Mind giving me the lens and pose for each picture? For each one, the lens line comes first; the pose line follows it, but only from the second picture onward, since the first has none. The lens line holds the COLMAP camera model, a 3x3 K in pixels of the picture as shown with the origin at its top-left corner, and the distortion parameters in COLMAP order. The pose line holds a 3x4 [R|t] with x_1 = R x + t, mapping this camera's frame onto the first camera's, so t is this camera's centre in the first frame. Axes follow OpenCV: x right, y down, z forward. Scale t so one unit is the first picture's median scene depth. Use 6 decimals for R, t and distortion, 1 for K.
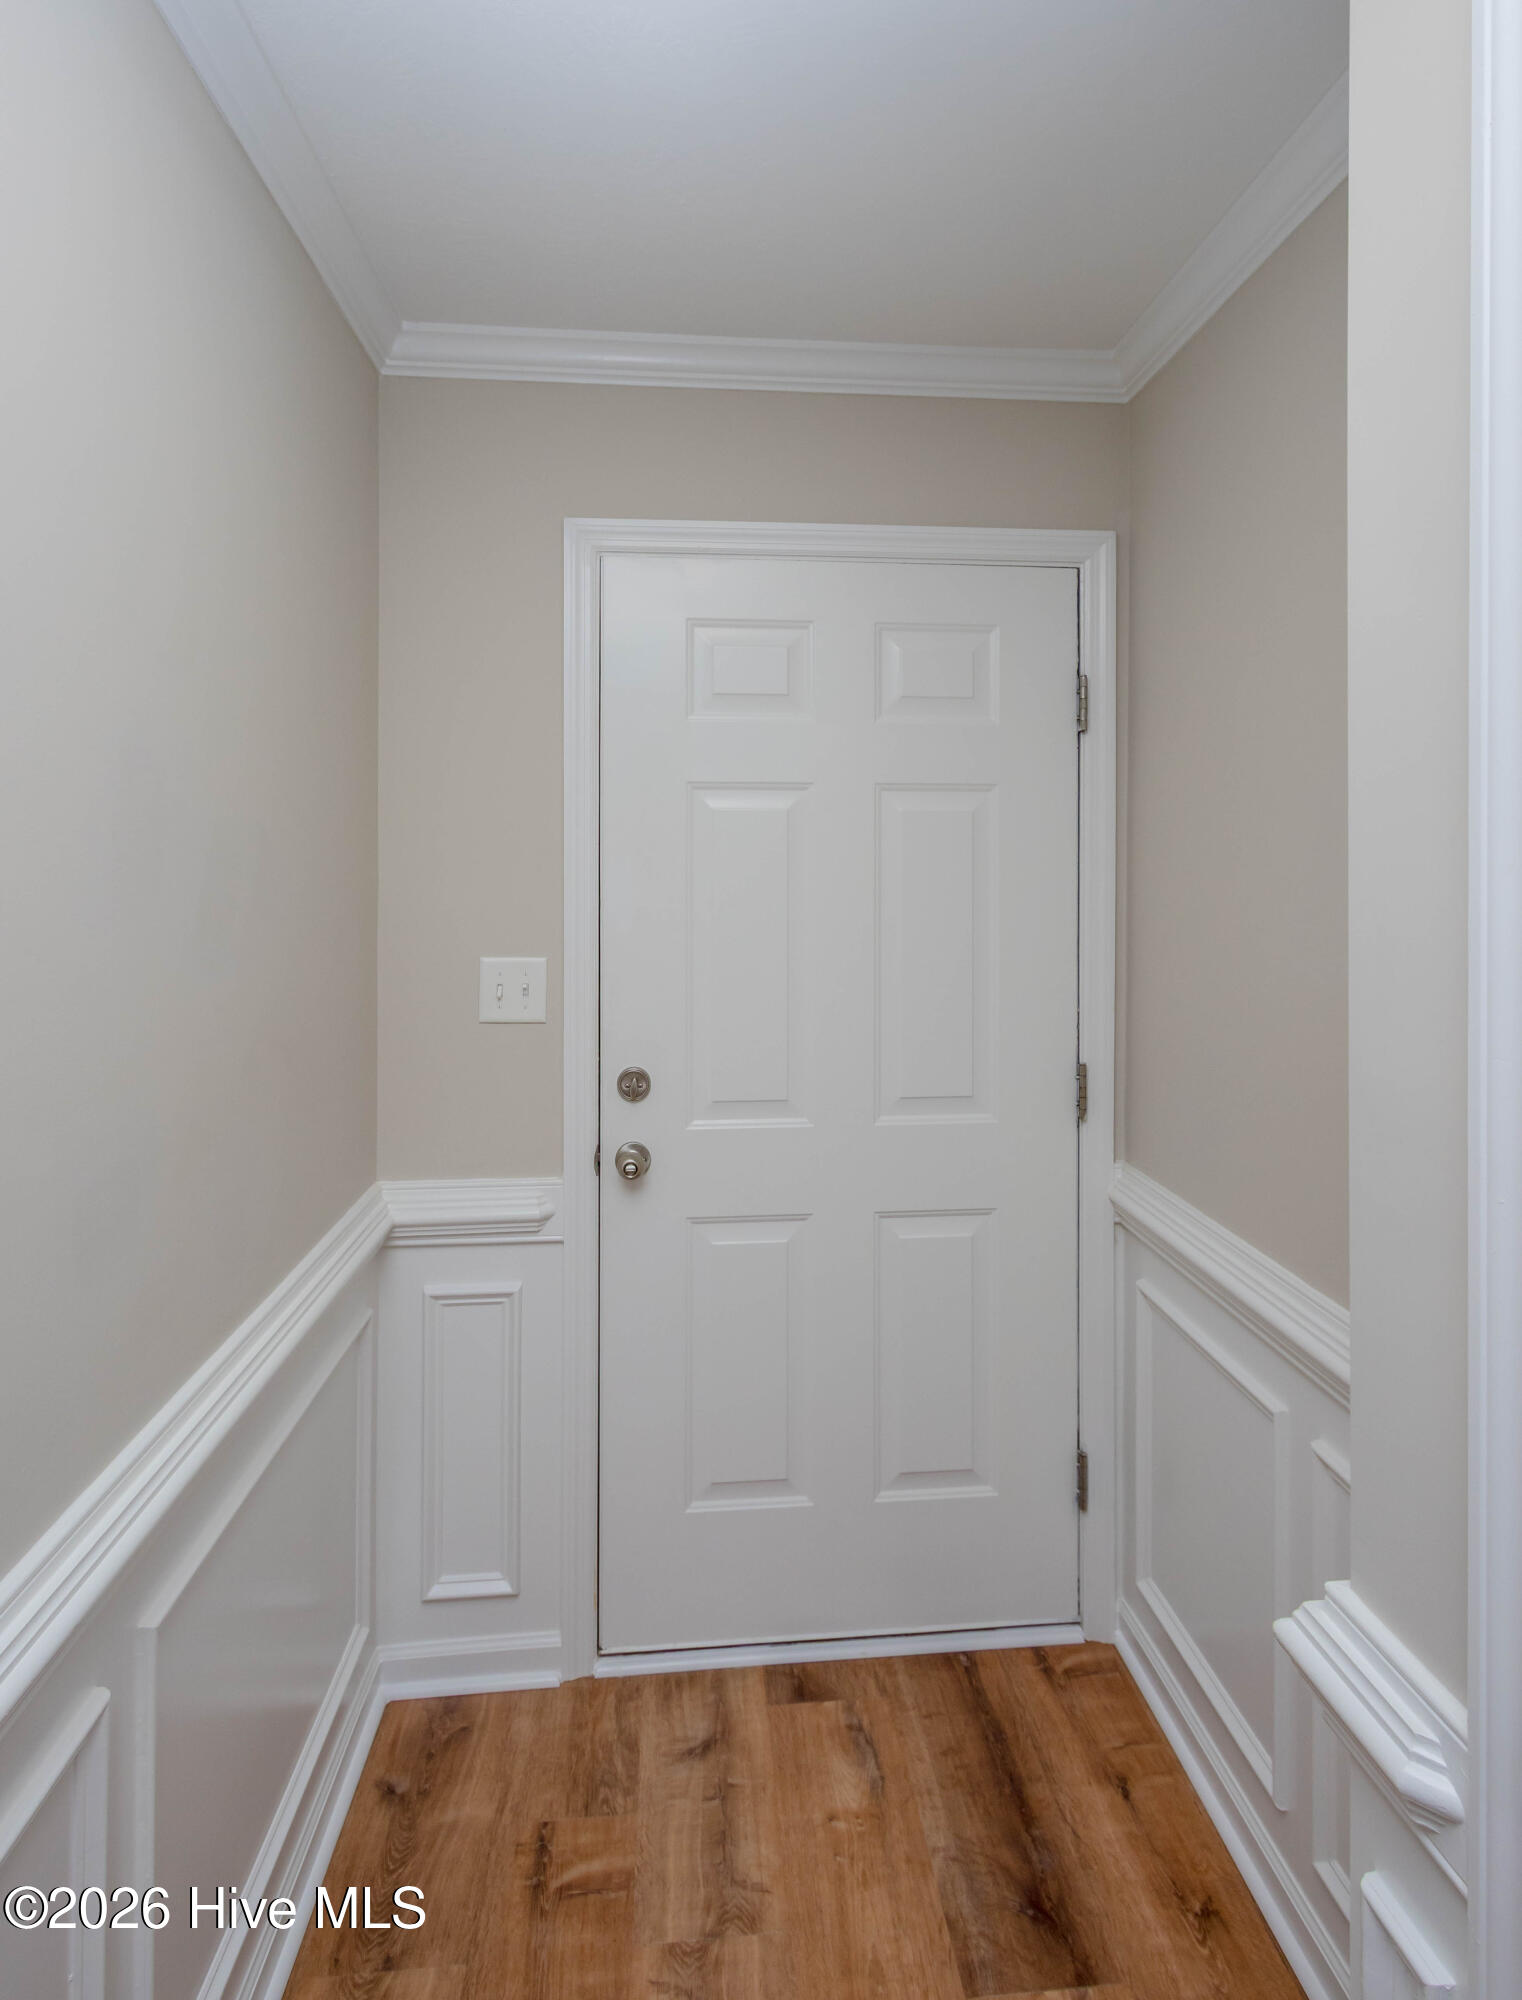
lens RADIAL K [[1064.5, 0, 769.2], [0, 1064.5, 842.8], [0, 0, 1]] dist [-0.000140, 0.000622]
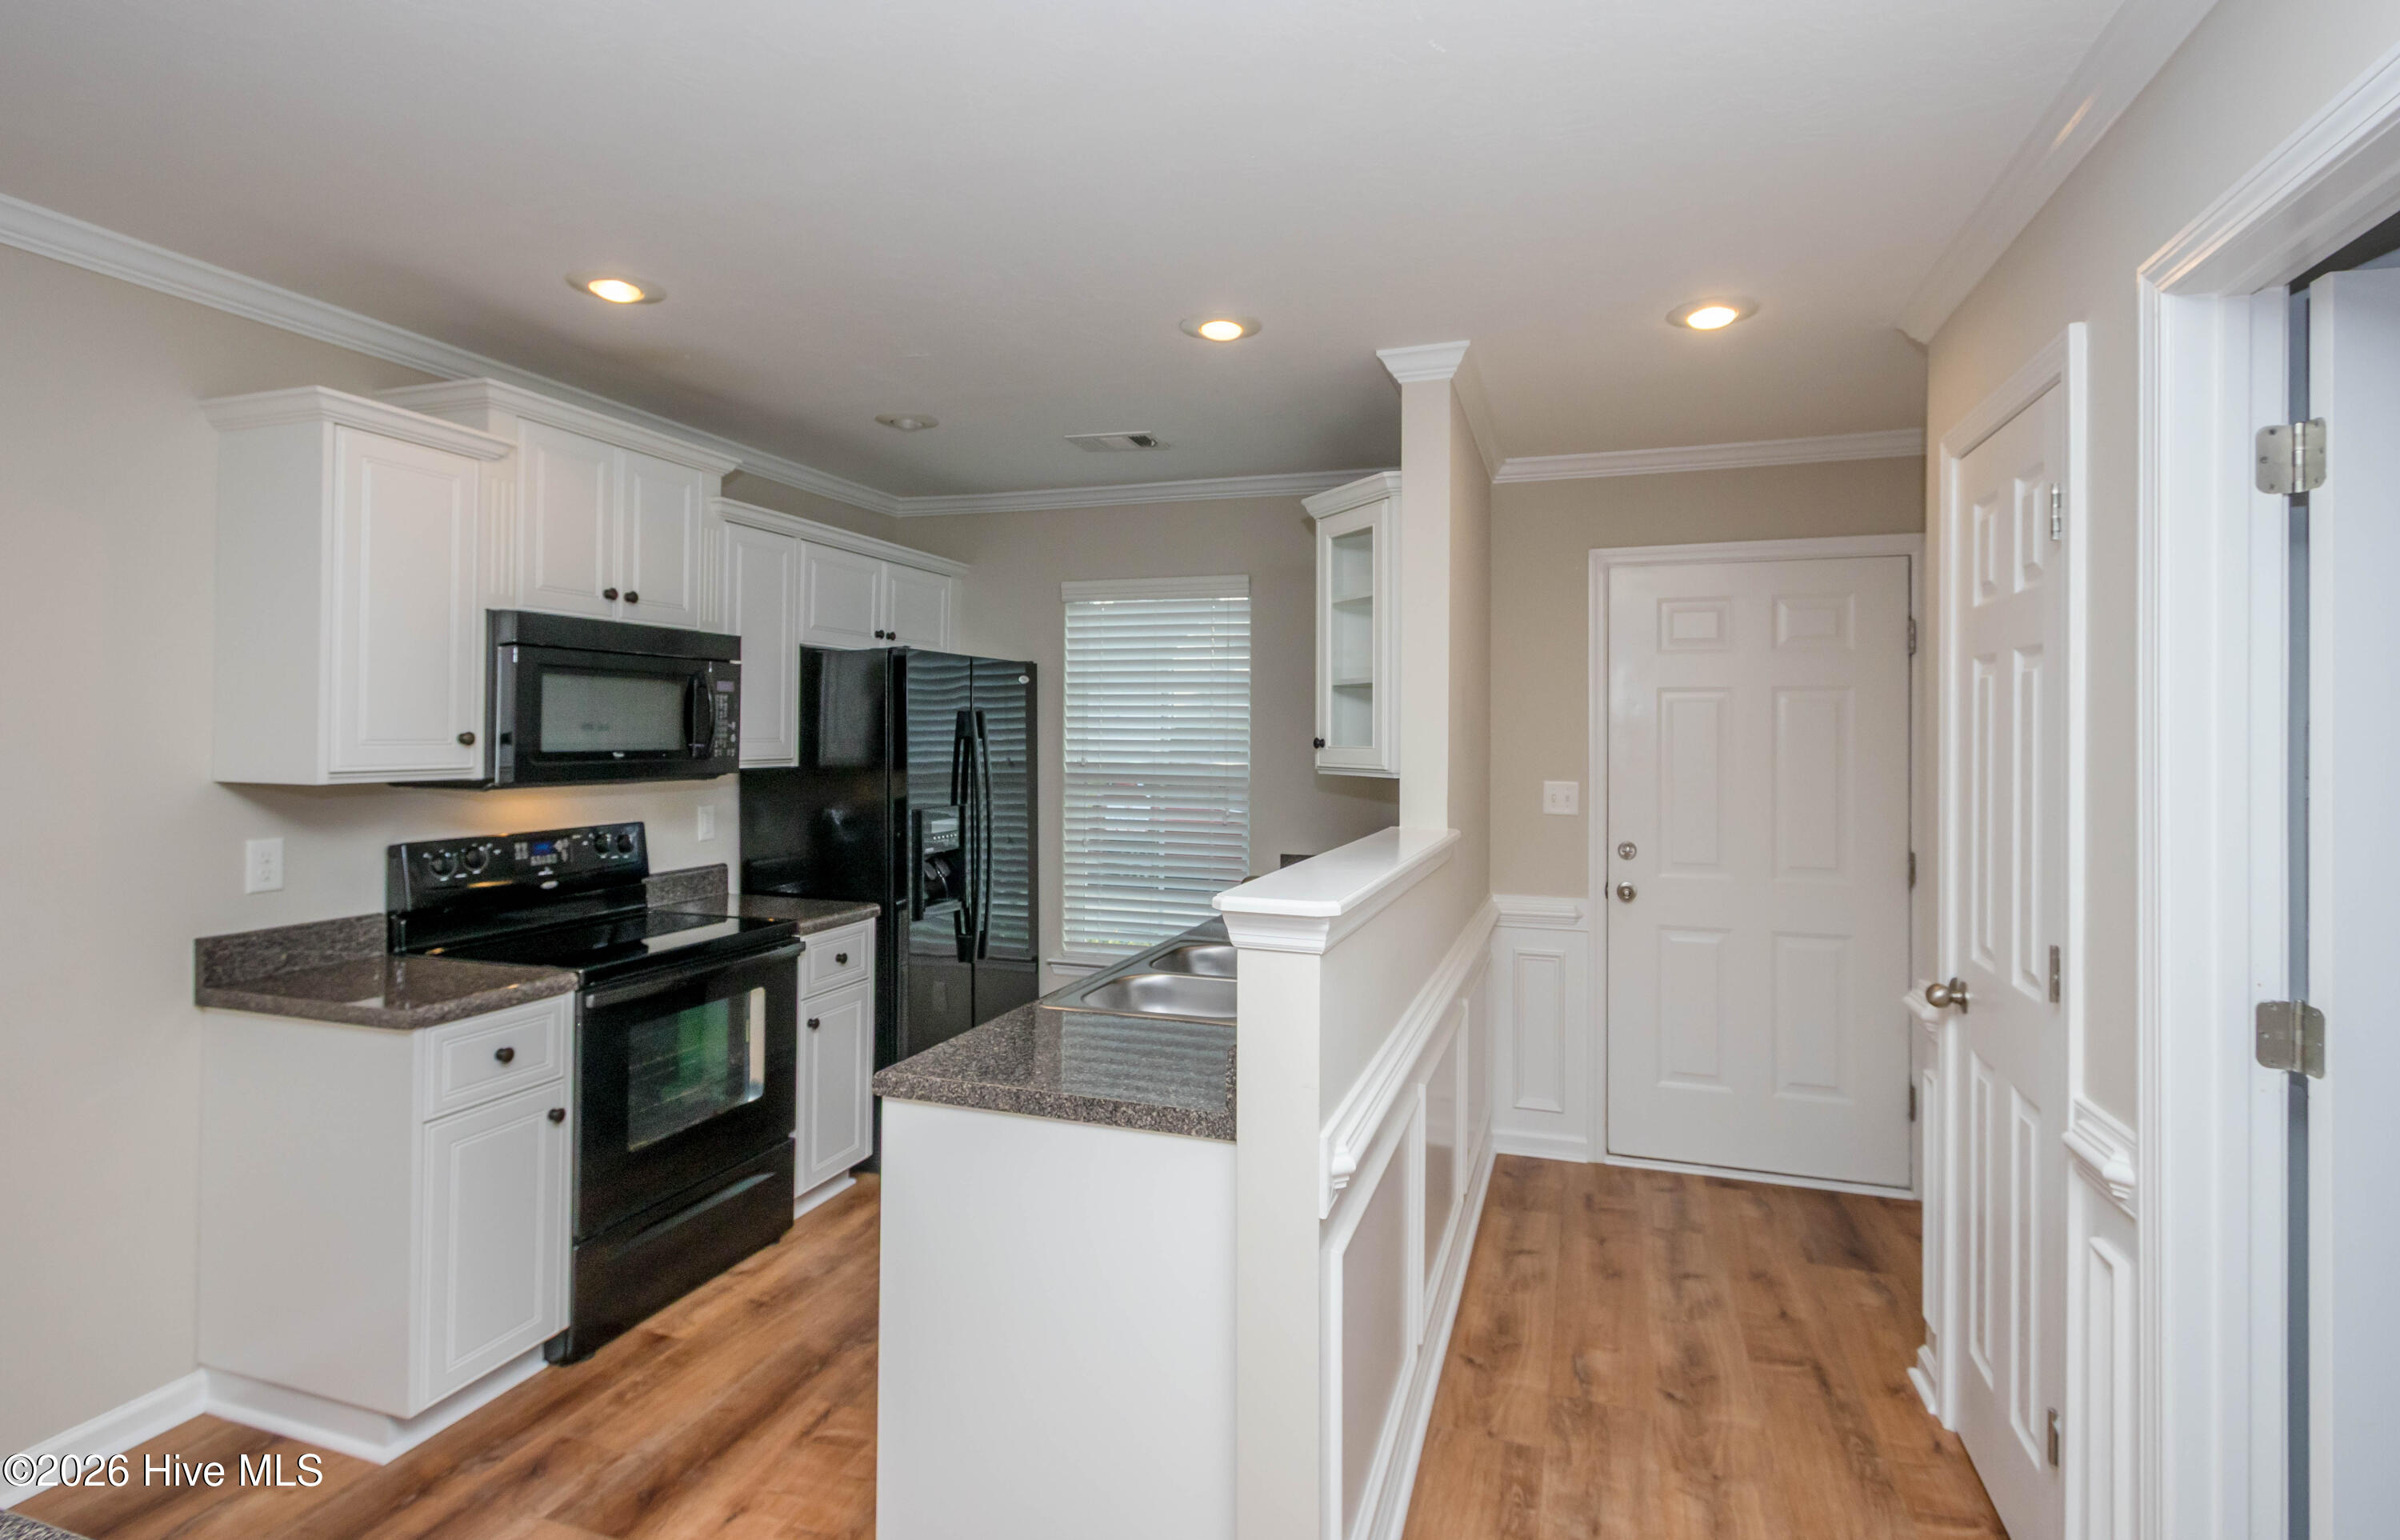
lens RADIAL K [[1134.4, 0, 1210.8], [0, 1134.4, 724.3], [0, 0, 1]] dist [0.000682, 0.000015]
pose [[0.915869, -0.000168, -0.401477, 0.002230], [-0.000649, 0.999998, -0.001899, 0.009780], [0.401476, 0.001999, 0.915867, -1.137872]]
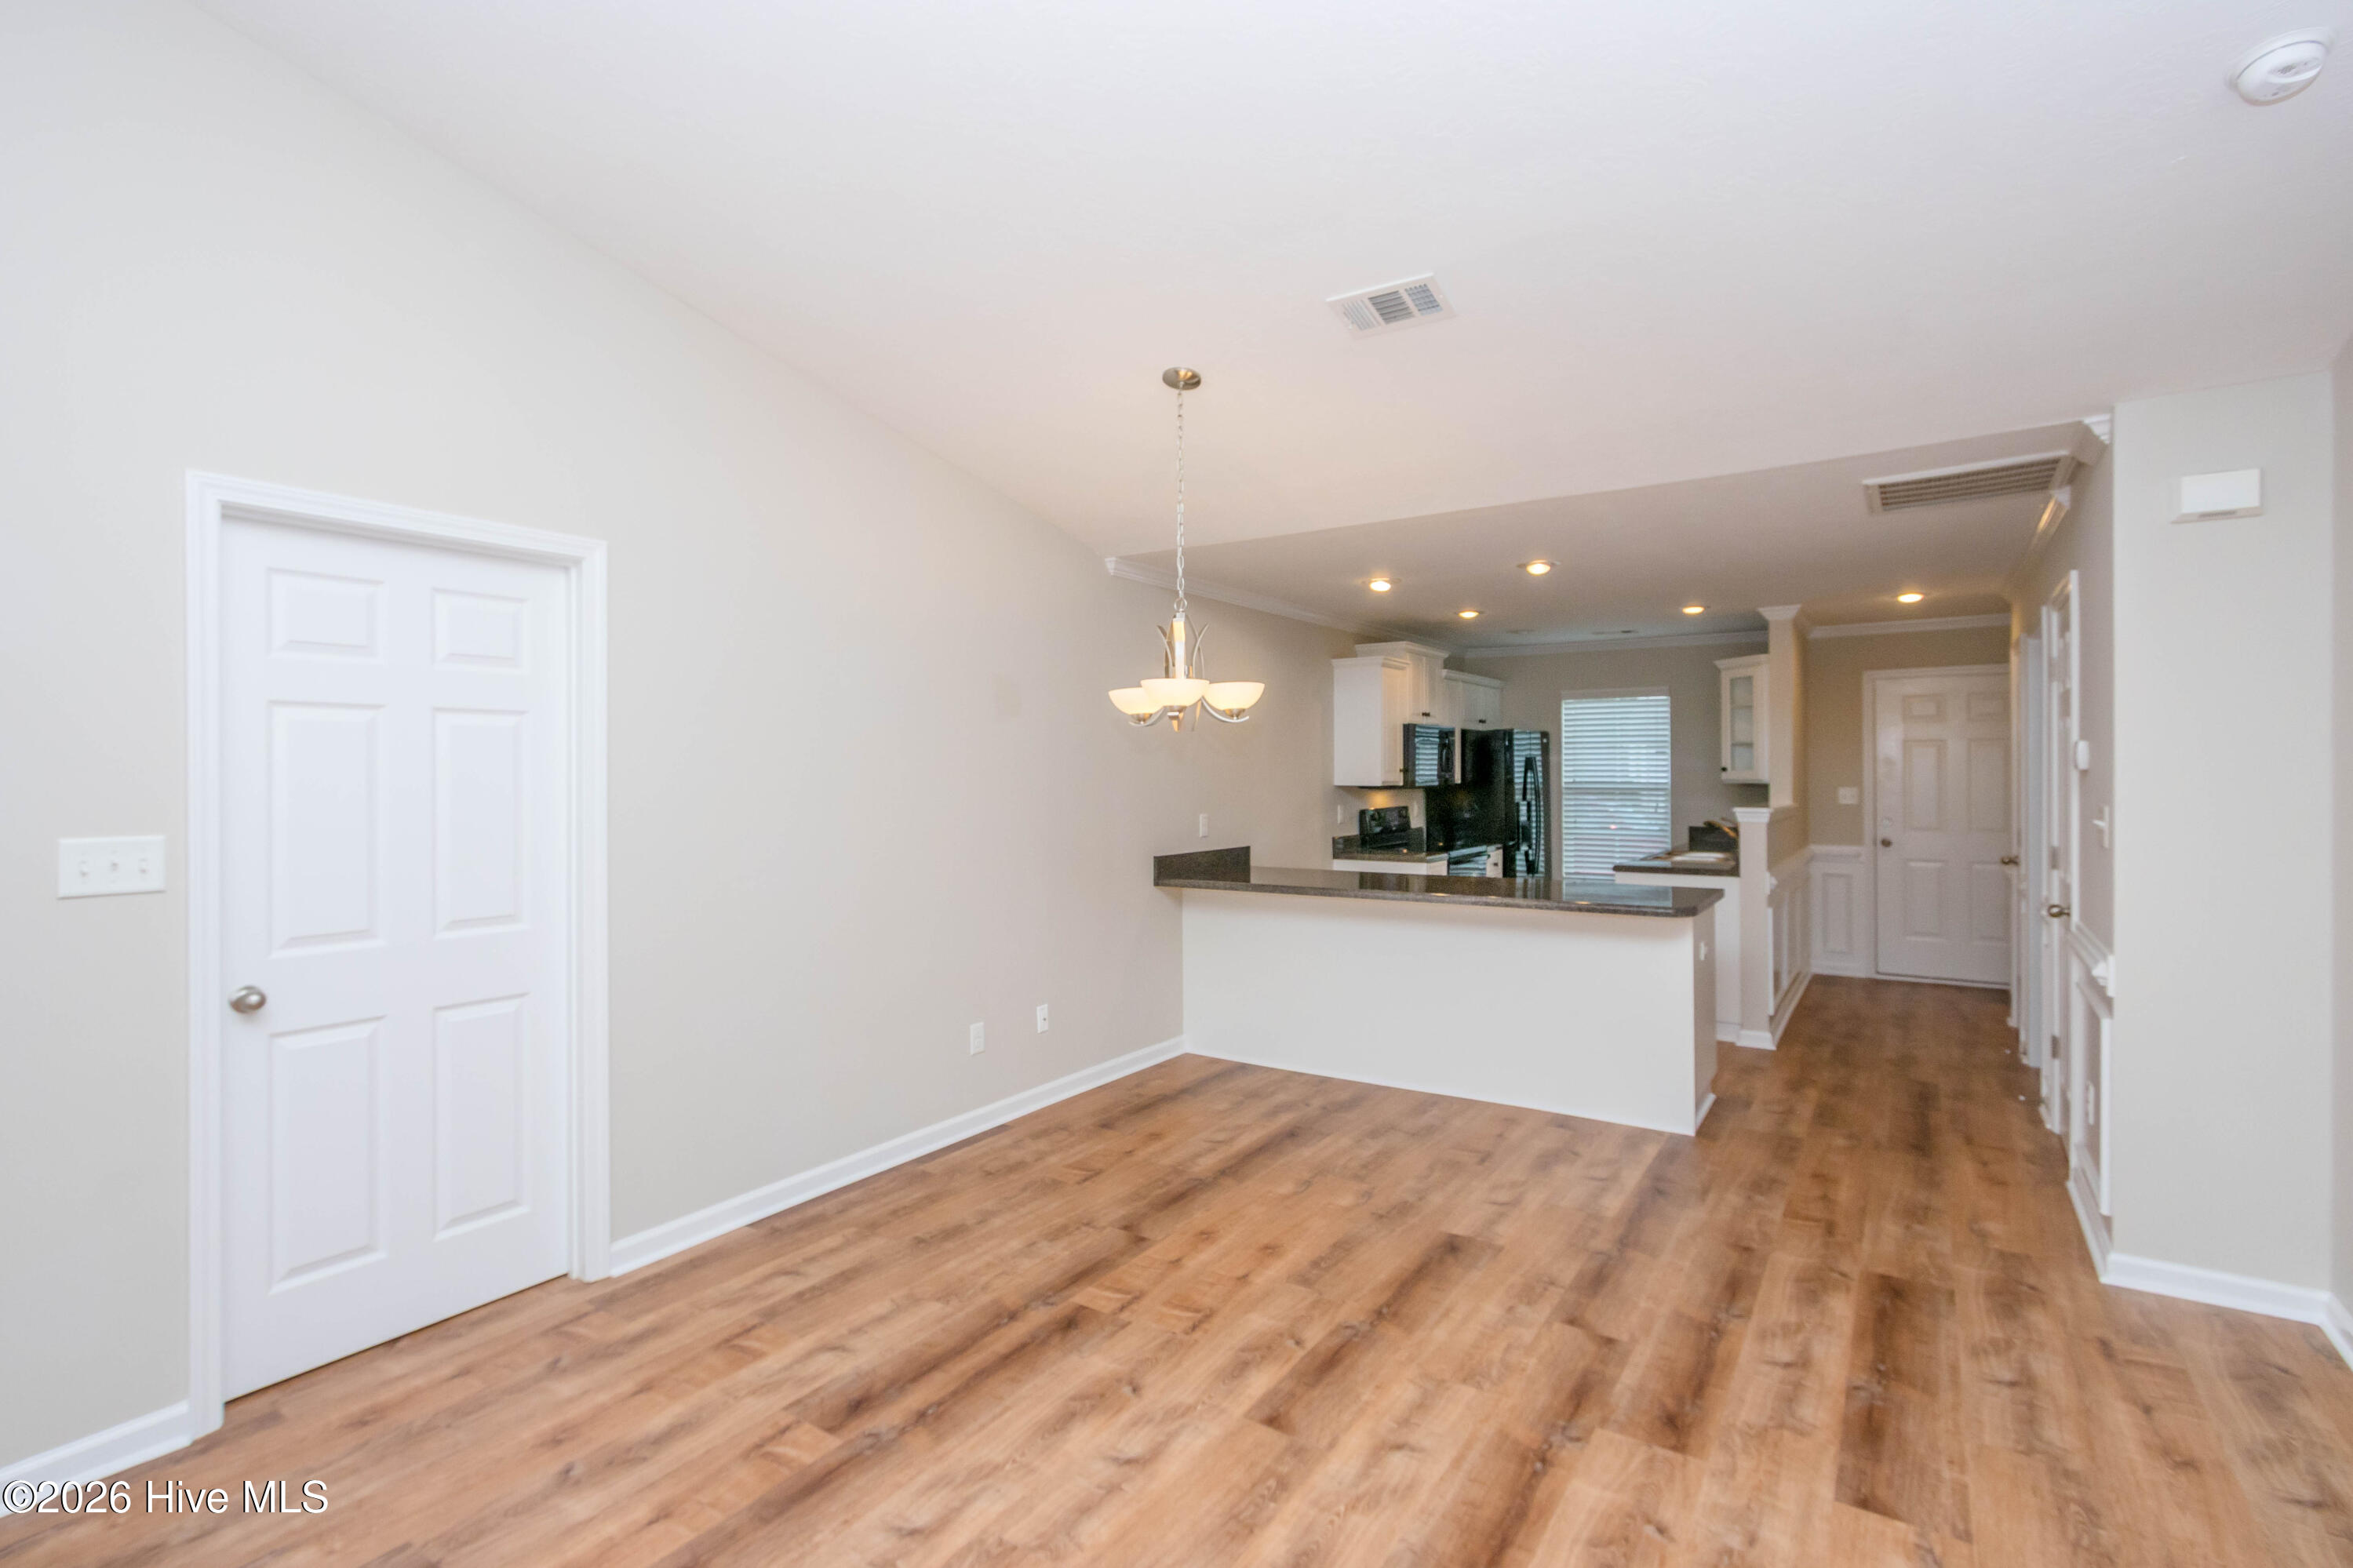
lens RADIAL K [[1095.7, 0, 1155.1], [0, 1095.7, 777.5], [0, 0, 1]] dist [0.002655, 0.000298]
pose [[0.769165, -0.004834, -0.639032, 0.368465], [0.013842, 0.999863, 0.009098, 0.002322], [0.638900, -0.015843, 0.769126, -3.665772]]
